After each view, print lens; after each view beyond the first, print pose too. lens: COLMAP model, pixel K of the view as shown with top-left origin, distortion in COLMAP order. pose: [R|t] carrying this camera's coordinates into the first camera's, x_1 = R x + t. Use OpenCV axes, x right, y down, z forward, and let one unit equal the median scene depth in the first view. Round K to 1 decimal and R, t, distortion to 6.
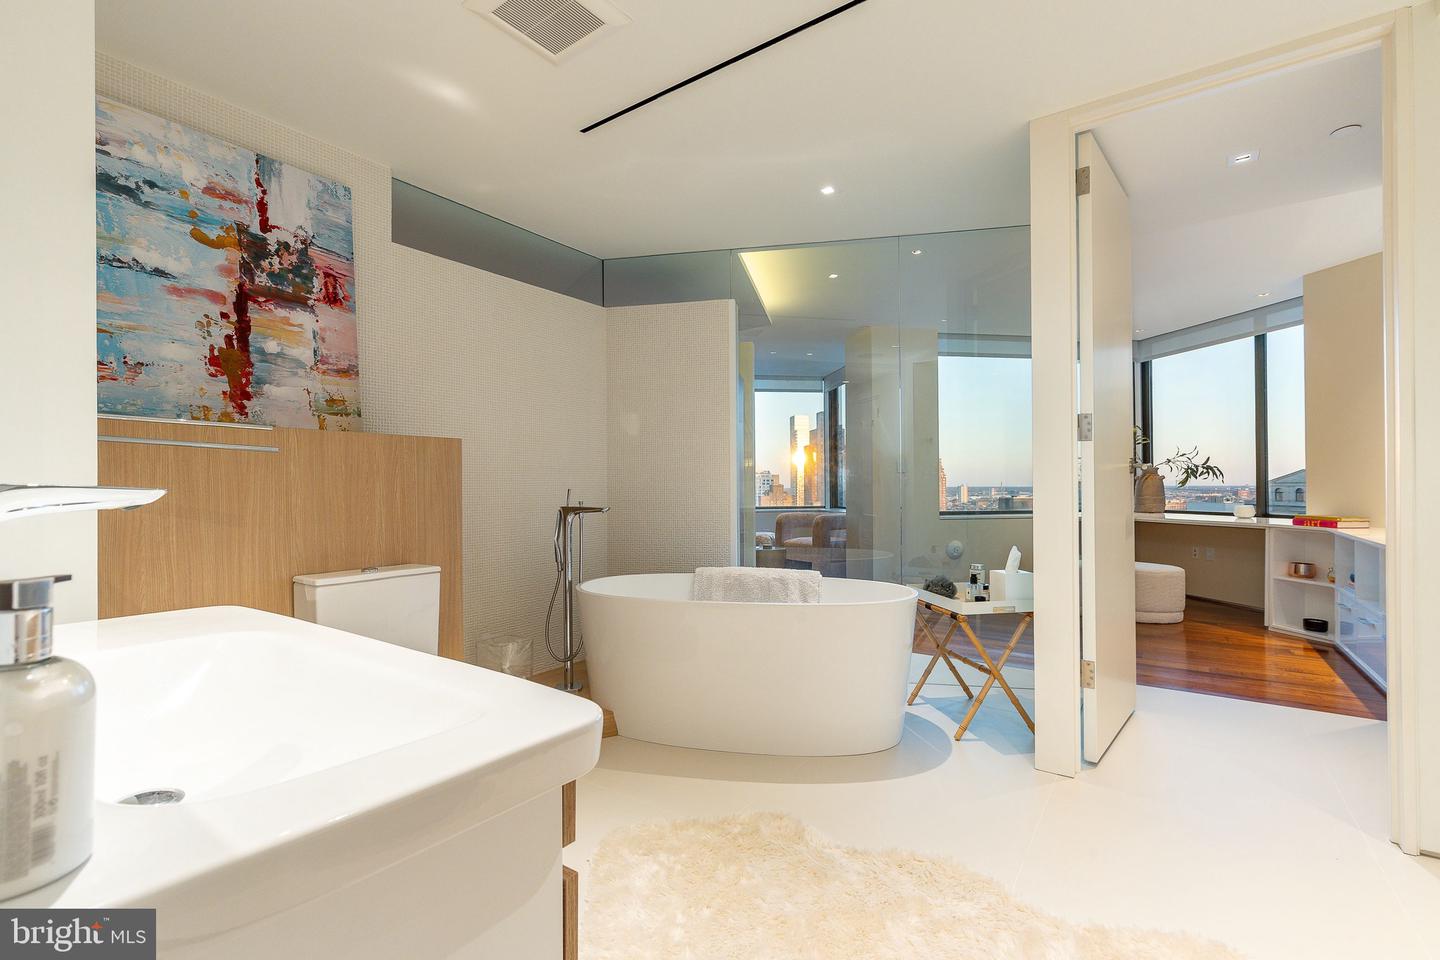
lens RADIAL K [[647.0, 0, 713.4], [0, 647.0, 480.1], [0, 0, 1]] dist [0.007640, -0.001359]
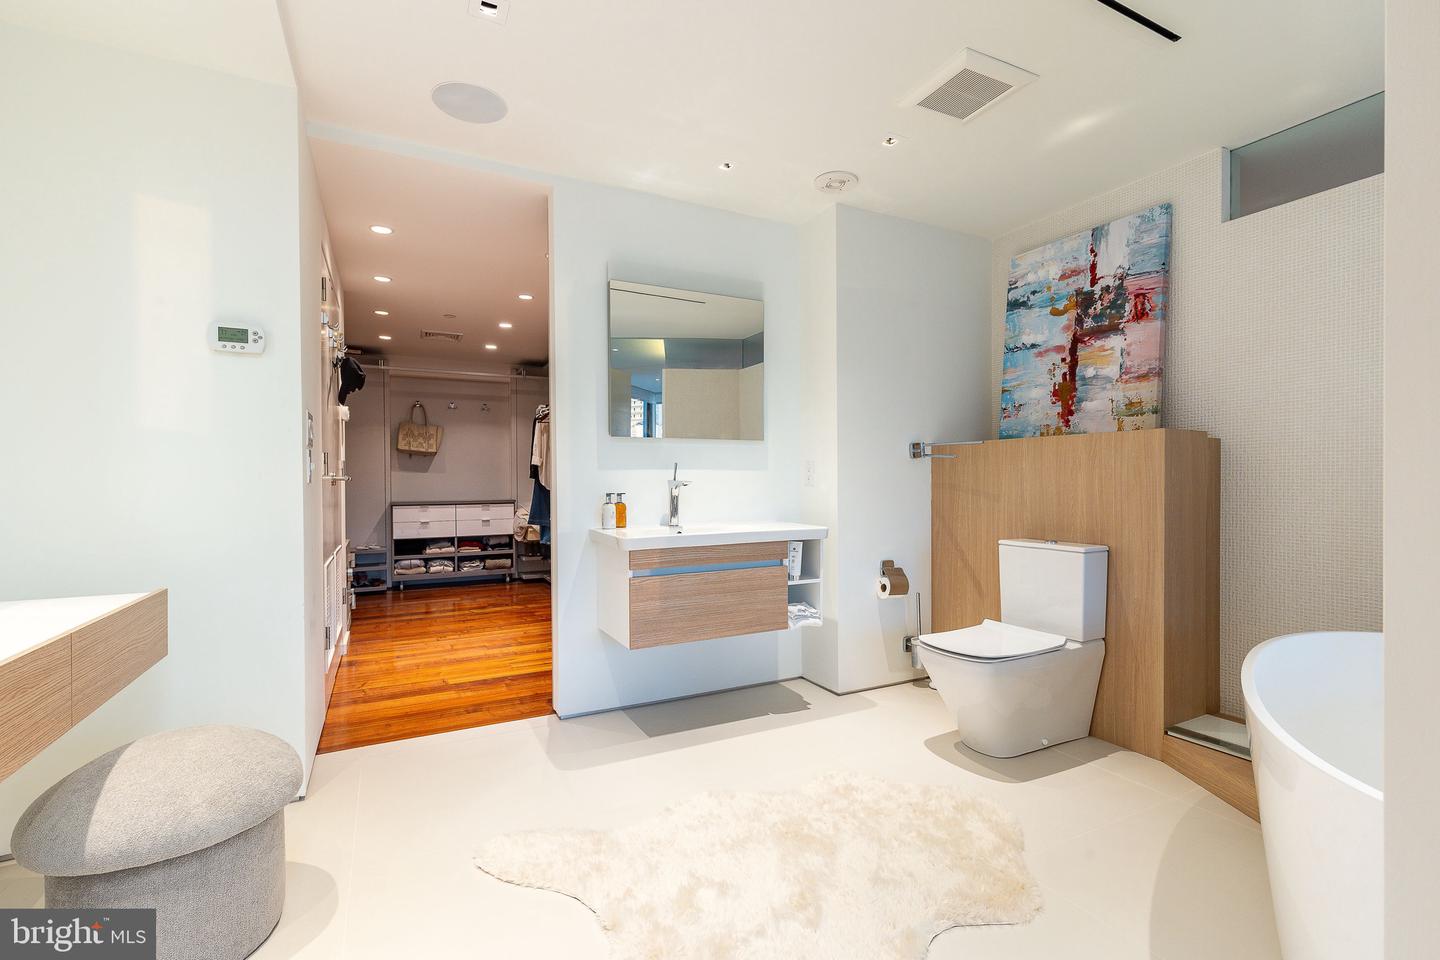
lens RADIAL K [[647.0, 0, 715.0], [0, 647.0, 483.9], [0, 0, 1]] dist [0.007640, -0.001359]
pose [[-0.458695, 0.010042, -0.888537, 0.869016], [0.013719, 0.999897, 0.004218, 0.007827], [0.888488, -0.010255, -0.458785, 0.934962]]
